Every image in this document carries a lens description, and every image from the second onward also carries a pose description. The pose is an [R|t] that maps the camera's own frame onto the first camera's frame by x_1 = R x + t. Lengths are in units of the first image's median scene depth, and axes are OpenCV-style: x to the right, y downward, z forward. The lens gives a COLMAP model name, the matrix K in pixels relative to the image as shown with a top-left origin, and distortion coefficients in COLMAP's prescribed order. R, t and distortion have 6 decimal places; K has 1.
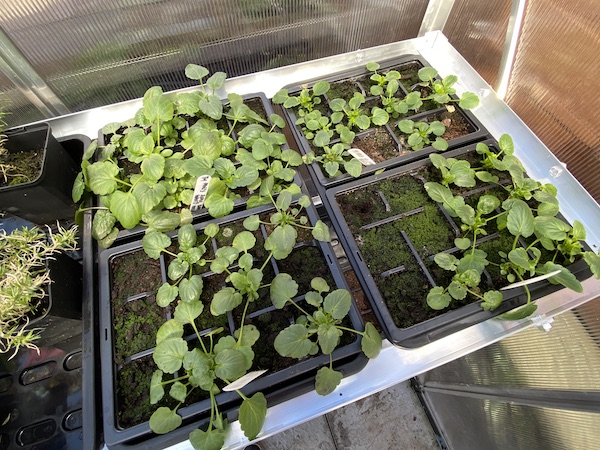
lens RADIAL K [[280.8, 0, 300.0], [0, 280.8, 225.0], [0, 0, 1]] dist [0.001320, -0.010807]
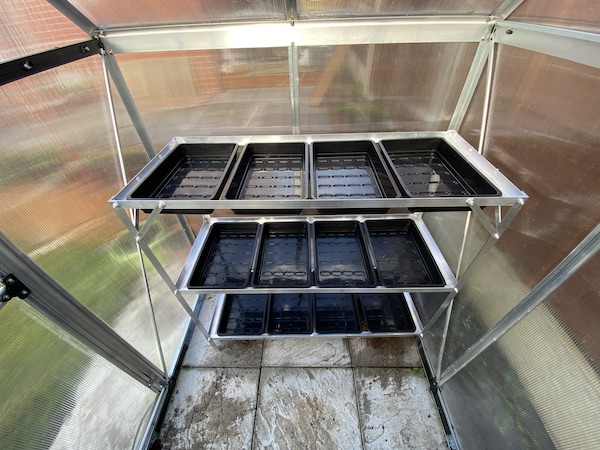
lens RADIAL K [[241.3, 0, 300.0], [0, 241.3, 225.0], [0, 0, 1]] dist [-0.000805, -0.010266]
pose [[0.937881, 0.211615, -0.274950, 0.002452], [-0.294916, 0.903676, -0.310473, 0.448369], [0.182765, 0.372274, 0.909950, -0.336277]]
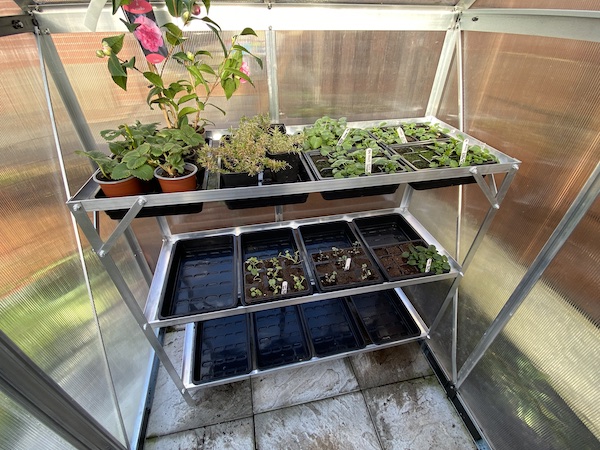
lens RADIAL K [[280.8, 0, 300.0], [0, 280.8, 225.0], [0, 0, 1]] dist [0.001320, -0.010807]
pose [[0.990356, 0.084089, -0.110105, -0.118652], [-0.124542, 0.888505, -0.441642, 0.572114], [0.060691, 0.451096, 0.890409, -0.332434]]
